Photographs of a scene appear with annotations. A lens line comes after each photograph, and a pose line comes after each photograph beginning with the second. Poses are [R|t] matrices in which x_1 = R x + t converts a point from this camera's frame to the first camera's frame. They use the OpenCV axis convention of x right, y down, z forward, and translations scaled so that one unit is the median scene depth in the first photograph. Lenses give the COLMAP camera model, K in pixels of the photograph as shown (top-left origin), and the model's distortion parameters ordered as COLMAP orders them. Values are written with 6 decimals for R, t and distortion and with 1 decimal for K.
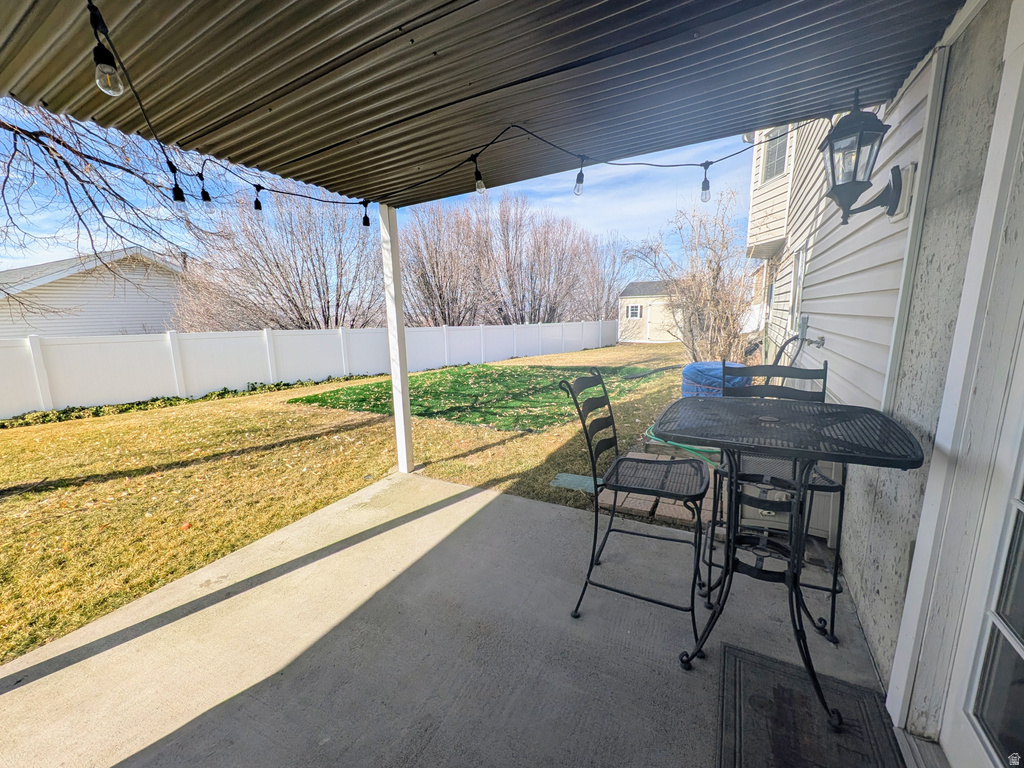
lens RADIAL K [[401.1, 0, 508.2], [0, 401.1, 384.1], [0, 0, 1]] dist [-0.001021, -0.000213]
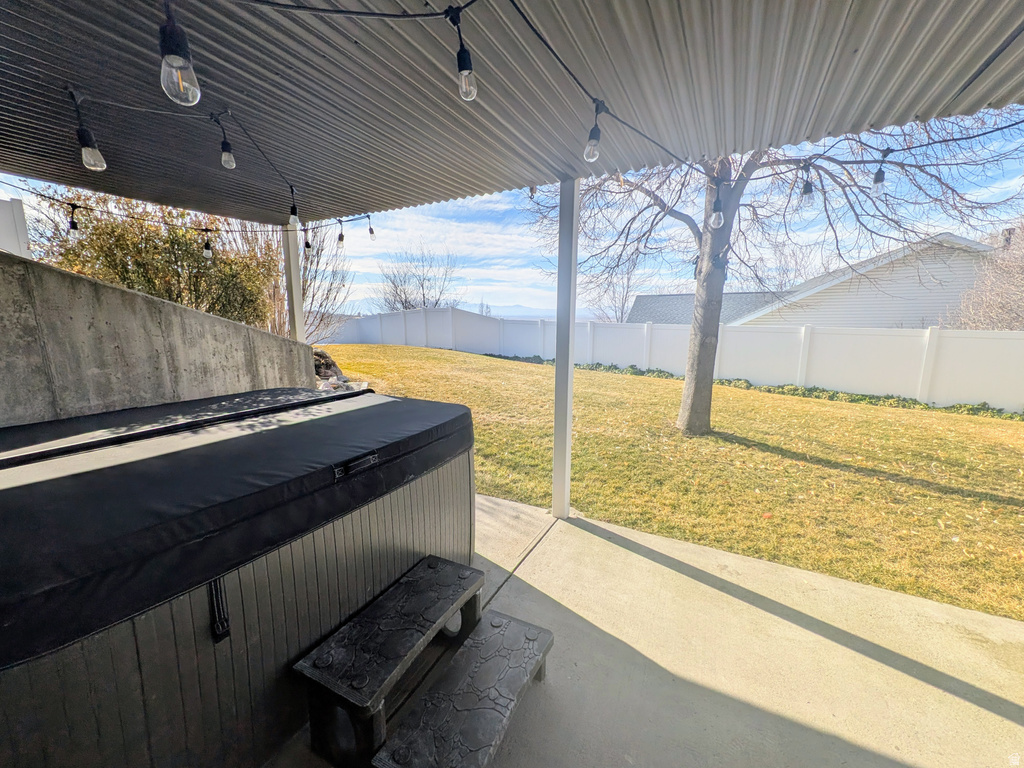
lens RADIAL K [[401.1, 0, 512.3], [0, 401.1, 382.7], [0, 0, 1]] dist [-0.001021, -0.000213]
pose [[0.005122, 0.186620, -0.982419, 0.115683], [-0.168250, 0.968587, 0.183115, -0.045680], [0.985731, 0.164354, 0.036359, 0.184097]]
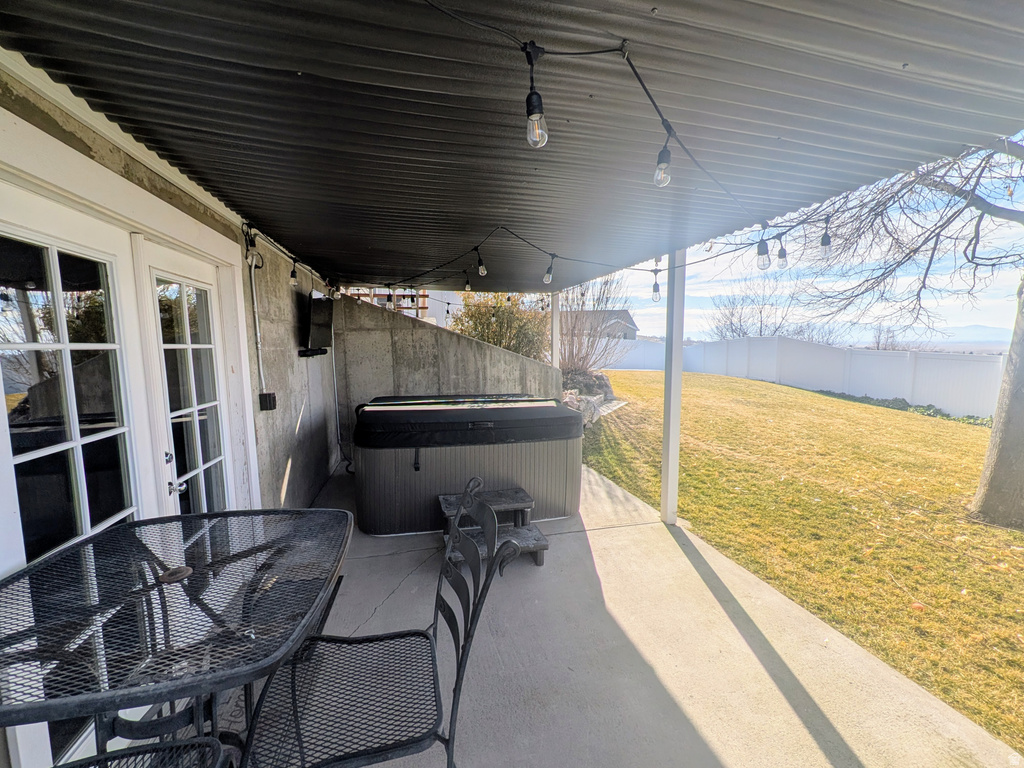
lens RADIAL K [[401.1, 0, 510.7], [0, 401.1, 387.3], [0, 0, 1]] dist [-0.001021, -0.000213]
pose [[-0.738773, 0.098679, -0.666691, 0.252123], [-0.093725, 0.964567, 0.246628, -0.160117], [0.667405, 0.244688, -0.703348, 0.675996]]
